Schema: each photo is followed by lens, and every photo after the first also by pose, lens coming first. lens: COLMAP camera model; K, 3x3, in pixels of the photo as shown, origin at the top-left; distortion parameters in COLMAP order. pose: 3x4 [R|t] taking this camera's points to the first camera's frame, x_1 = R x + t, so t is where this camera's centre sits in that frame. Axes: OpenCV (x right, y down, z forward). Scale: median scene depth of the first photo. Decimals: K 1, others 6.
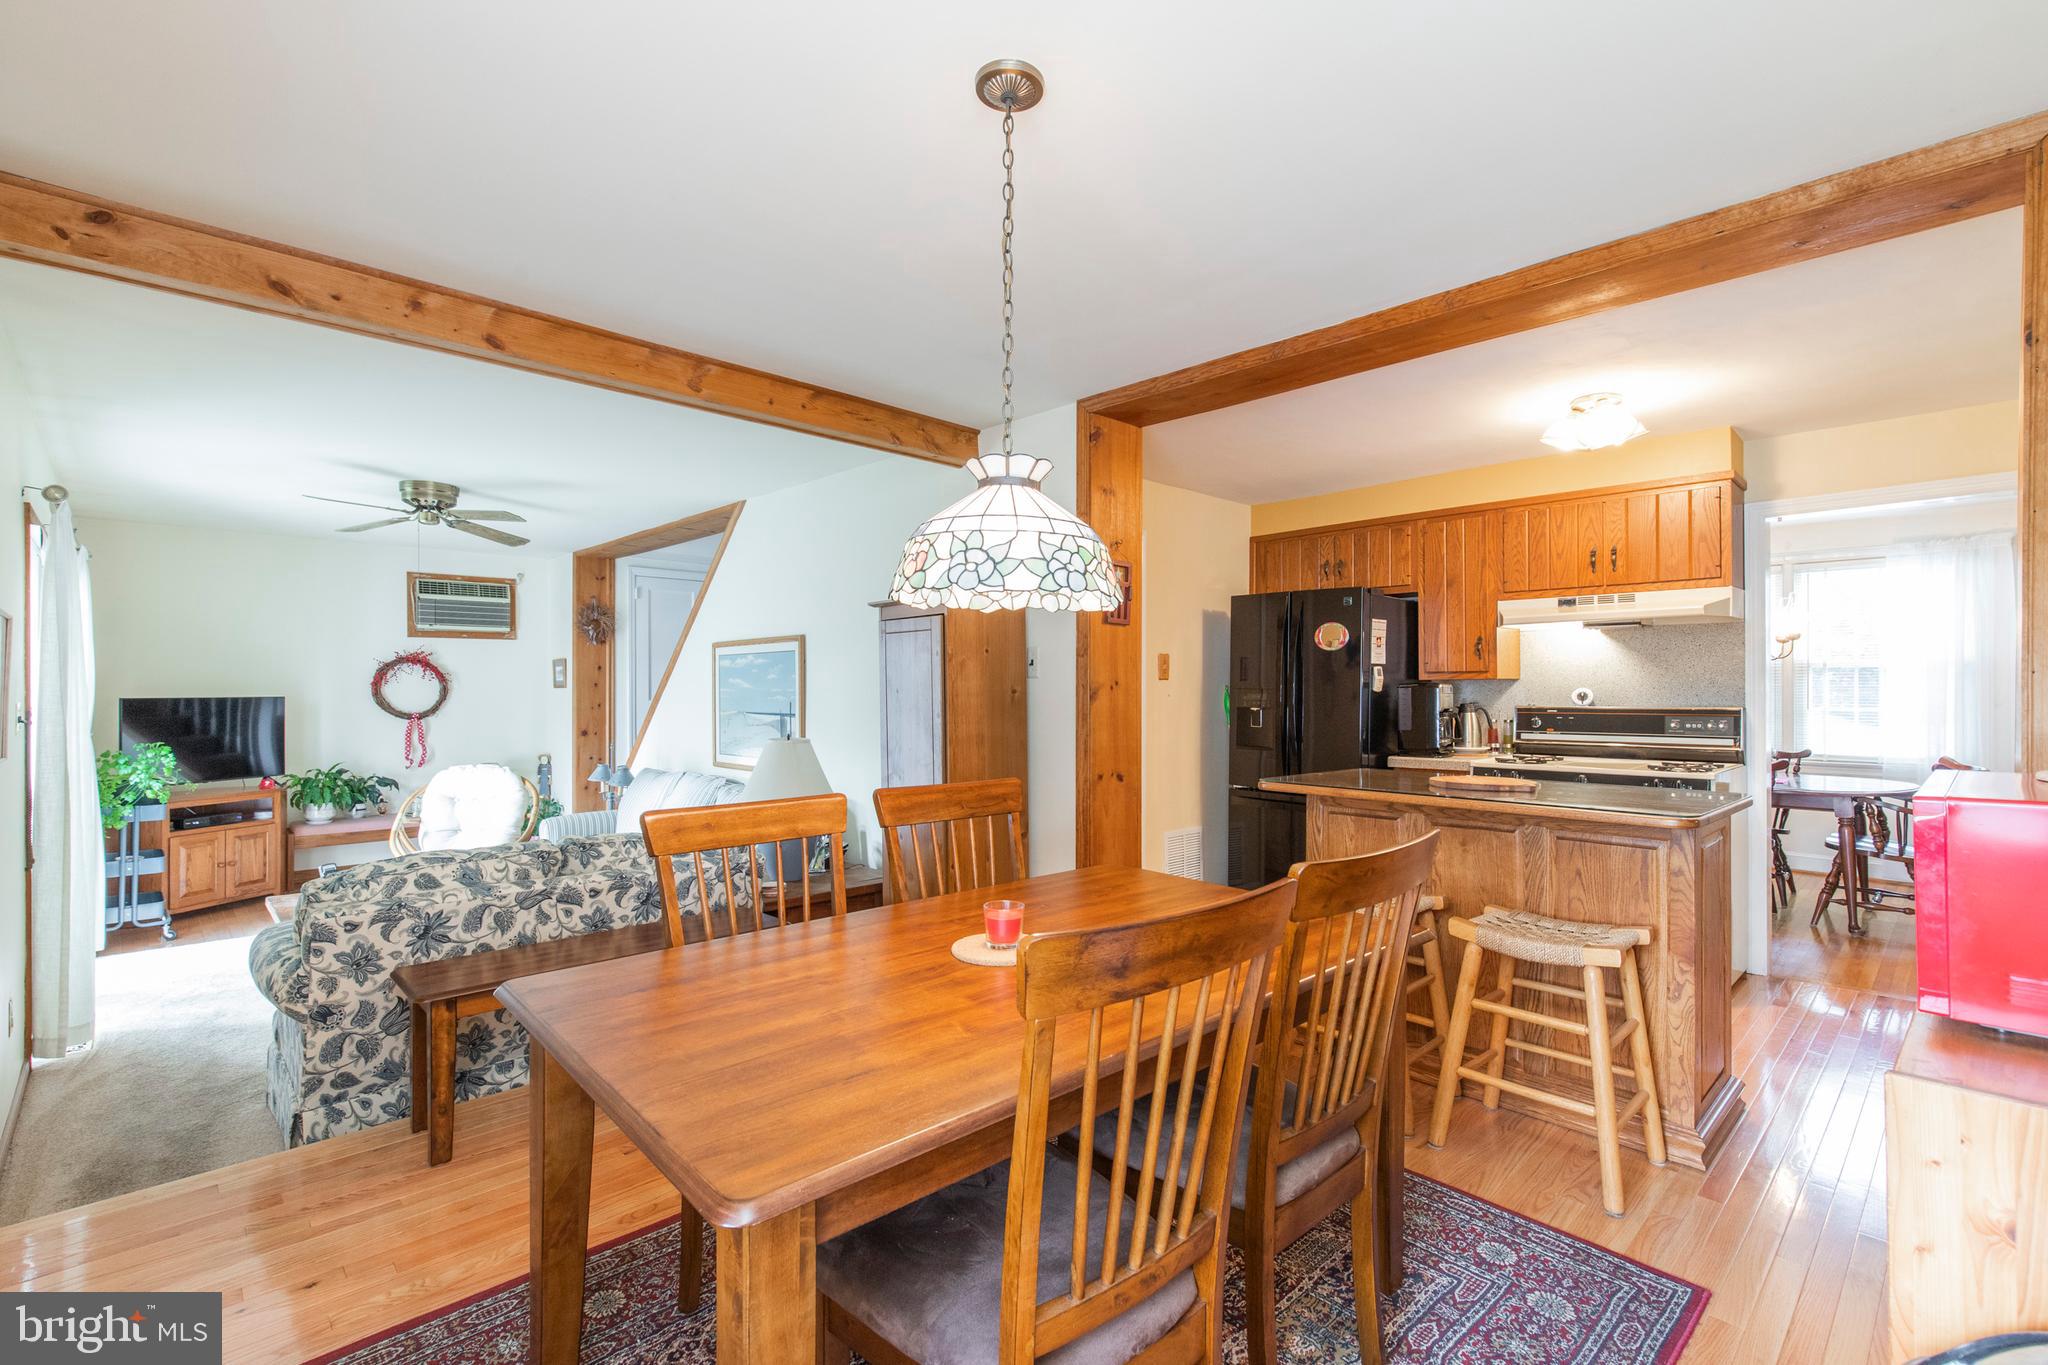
lens RADIAL K [[894.2, 0, 1077.2], [0, 894.2, 683.6], [0, 0, 1]] dist [-0.002549, -0.000318]
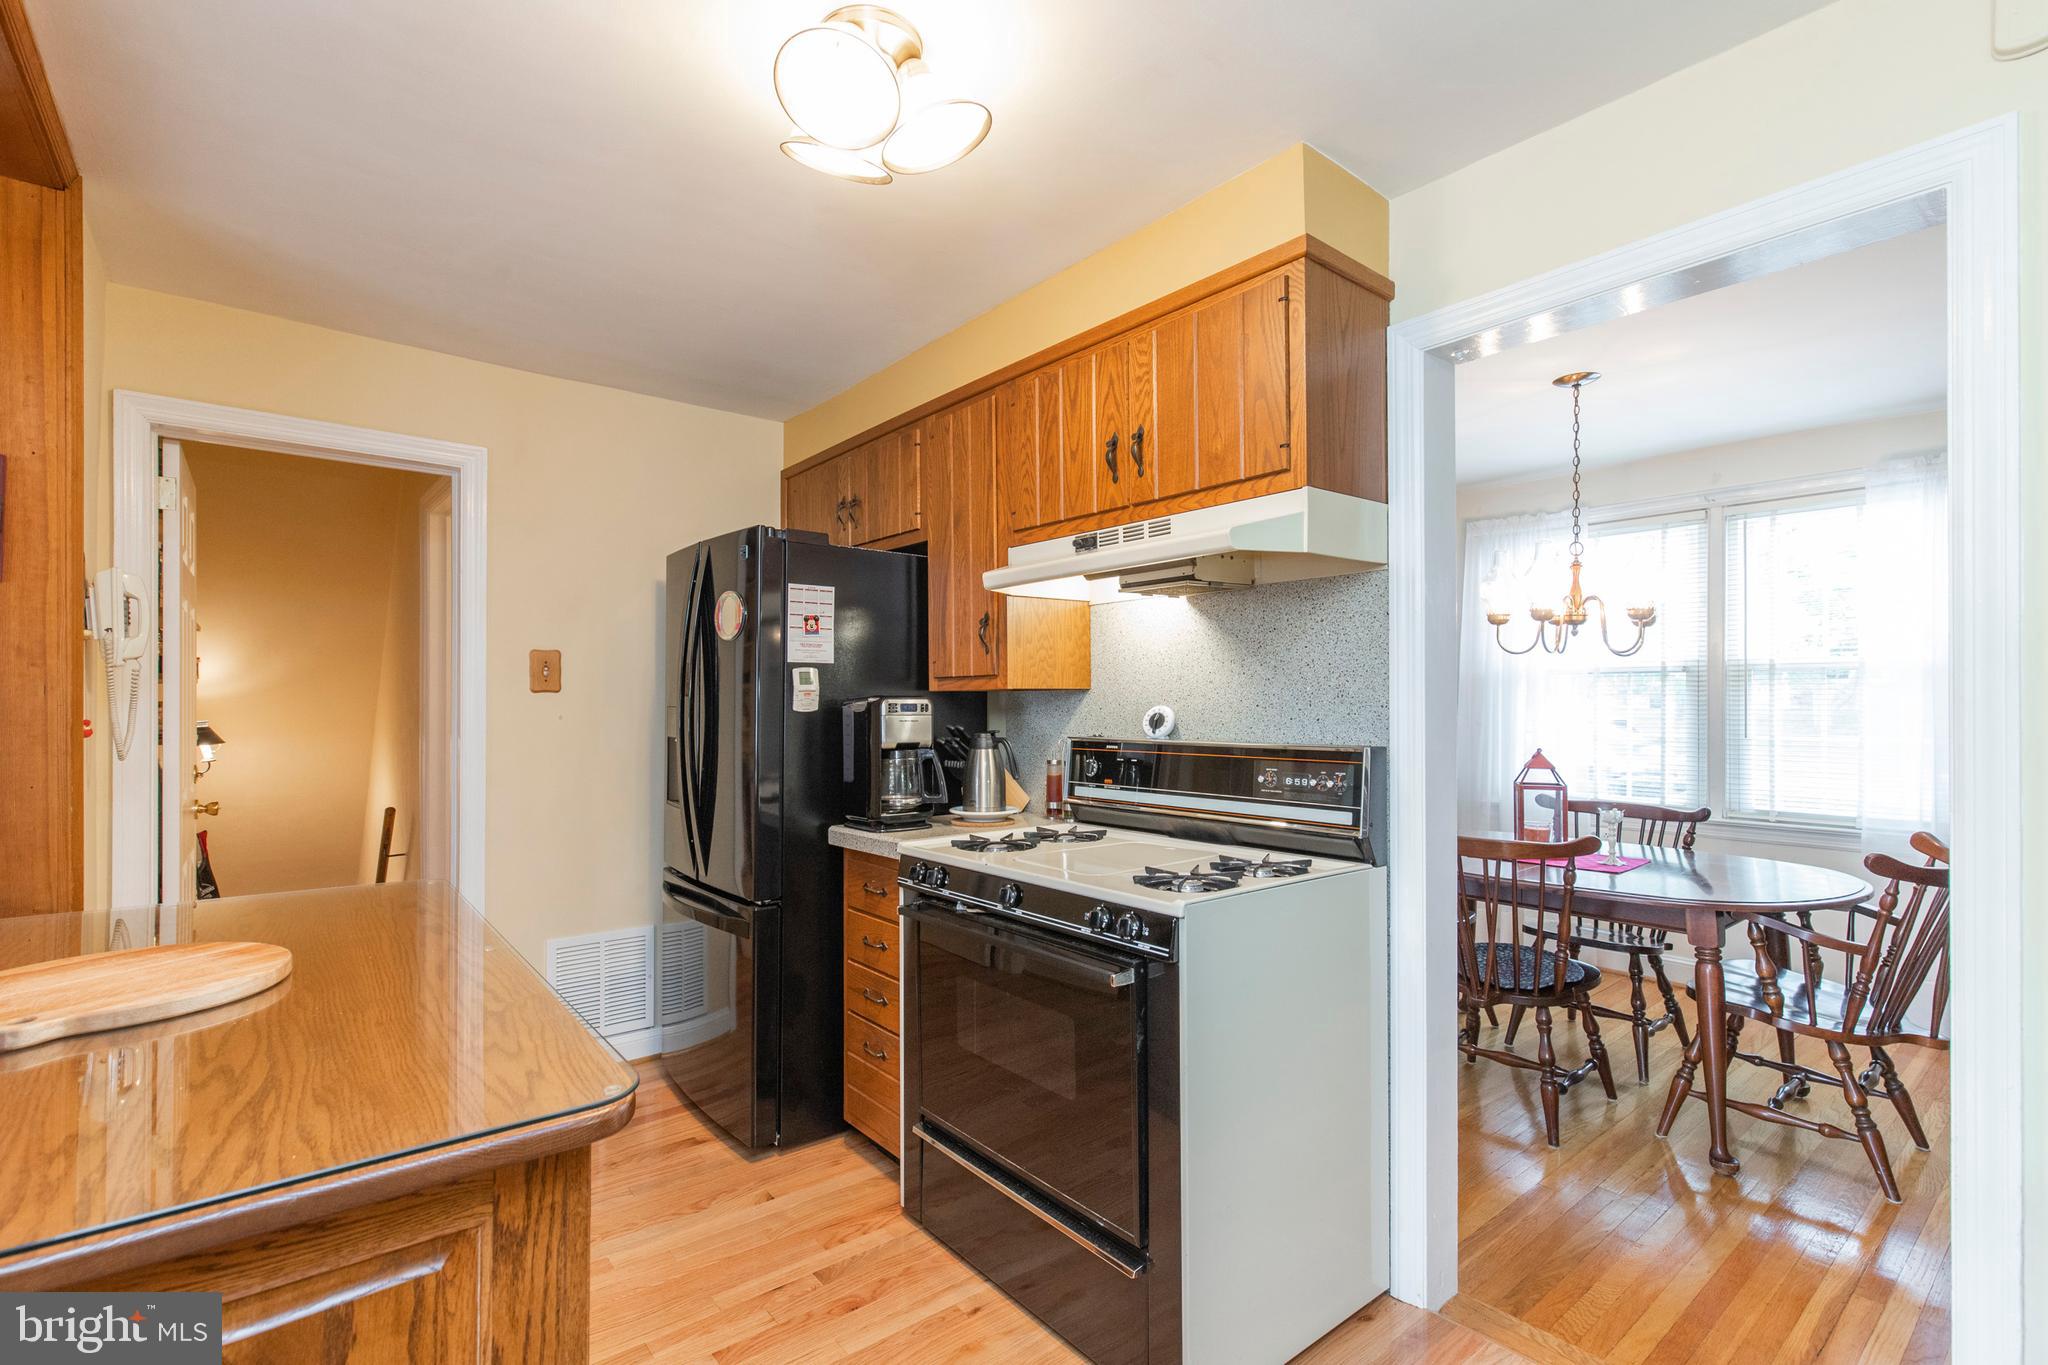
lens RADIAL K [[928.8, 0, 1028.0], [0, 928.8, 690.8], [0, 0, 1]] dist [0.002981, -0.000343]
pose [[0.995532, -0.002493, -0.094392, 0.959737], [0.001693, 0.999962, -0.008561, 0.001456], [0.094410, 0.008363, 0.995498, 0.768373]]
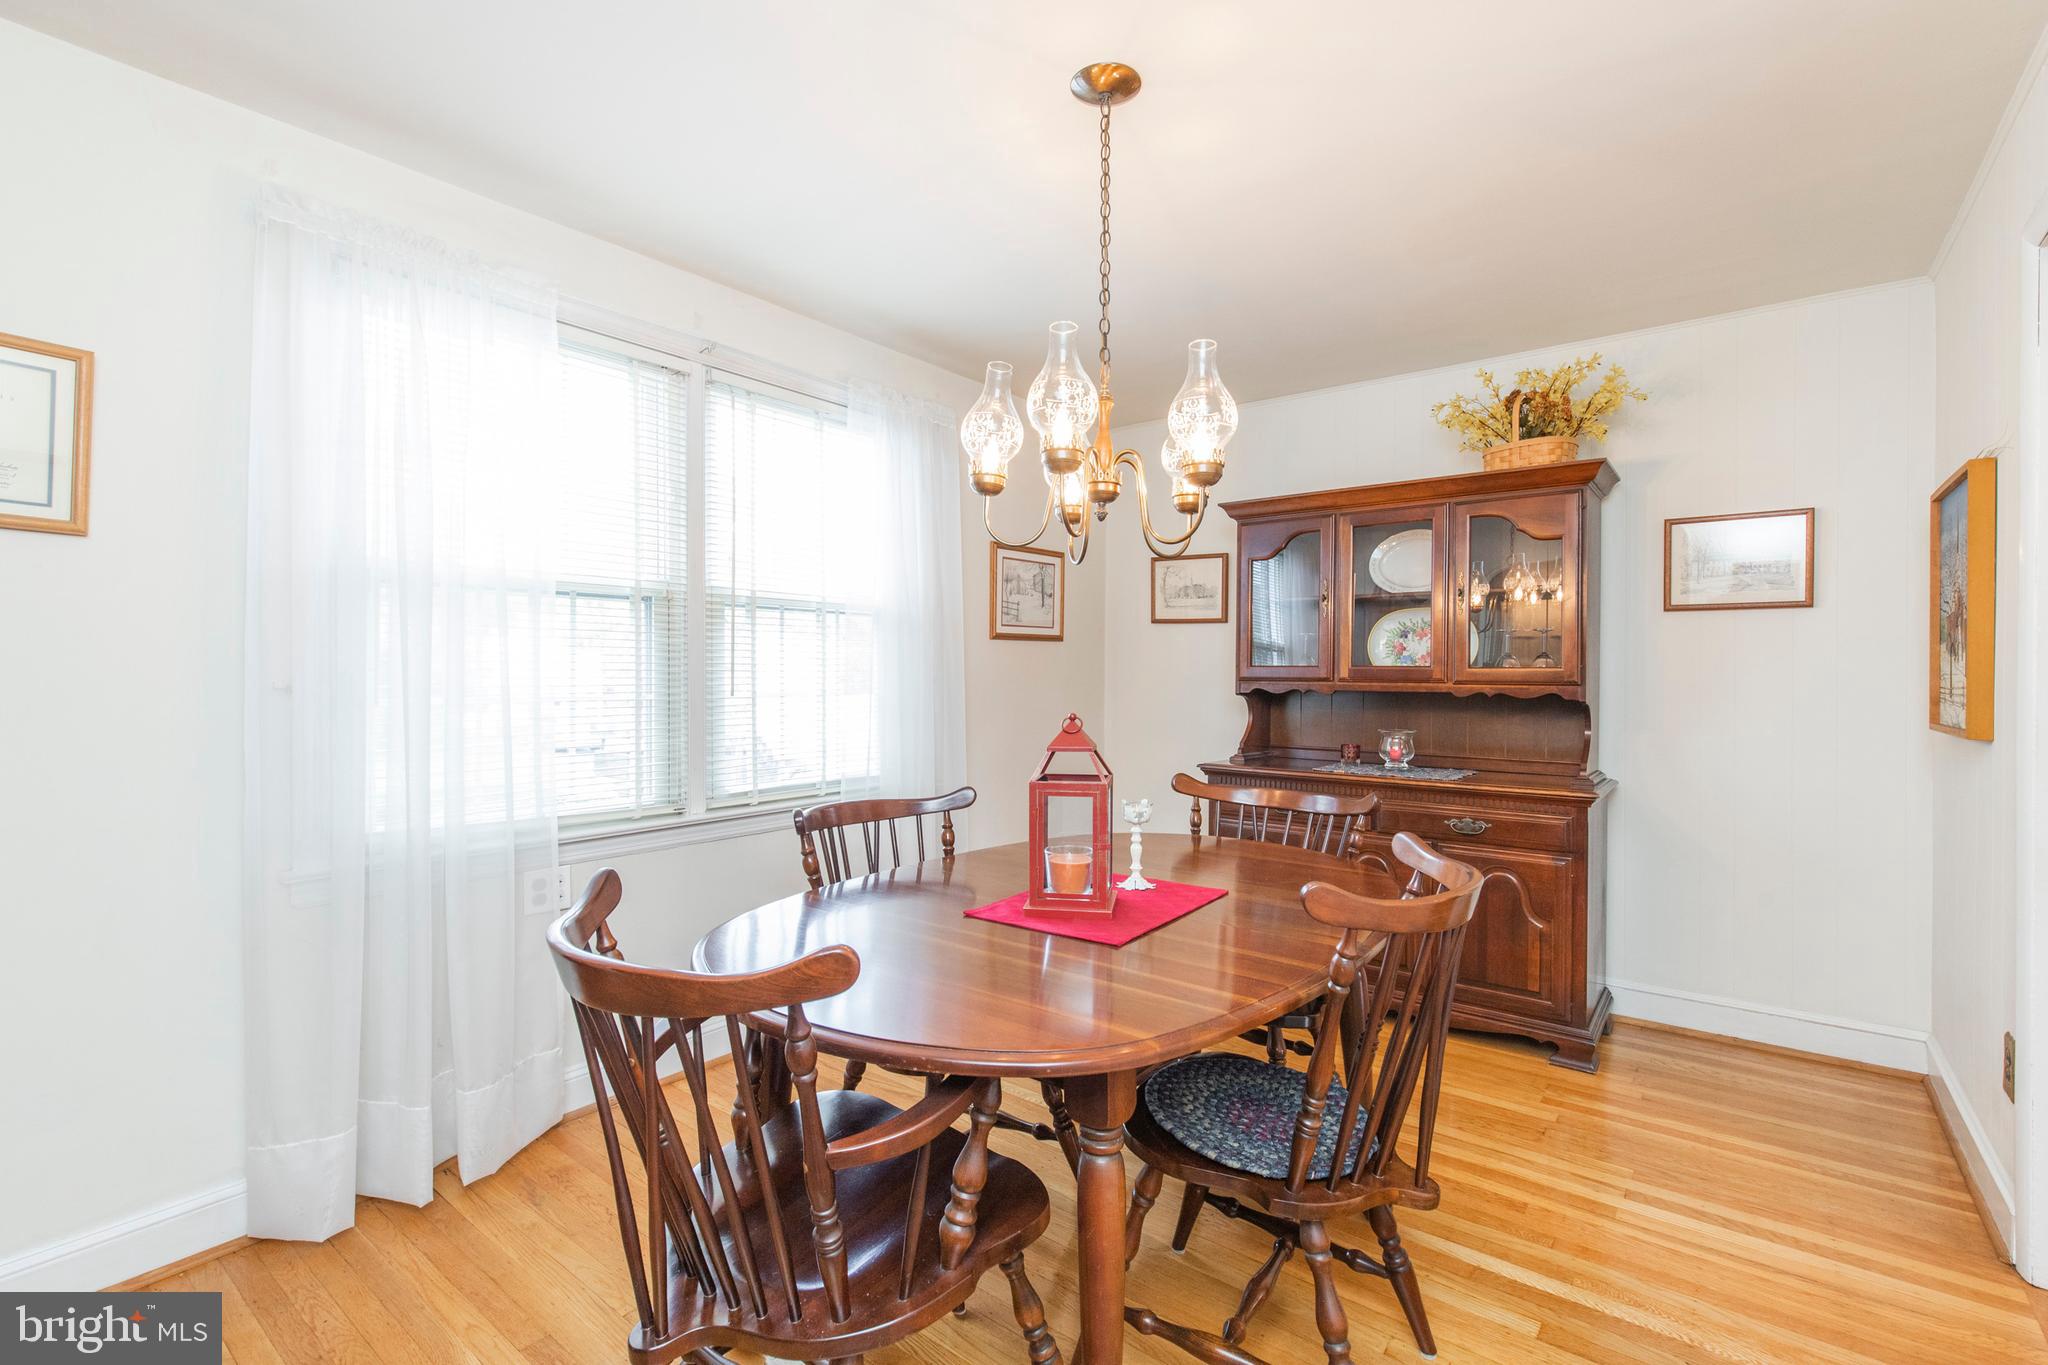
lens RADIAL K [[928.8, 0, 1028.0], [0, 928.8, 690.8], [0, 0, 1]] dist [0.002981, -0.000343]
pose [[-0.129050, -0.014886, 0.991526, 0.839756], [-0.006950, 0.999876, 0.014107, 0.043744], [-0.991614, -0.005071, -0.129138, 2.209416]]
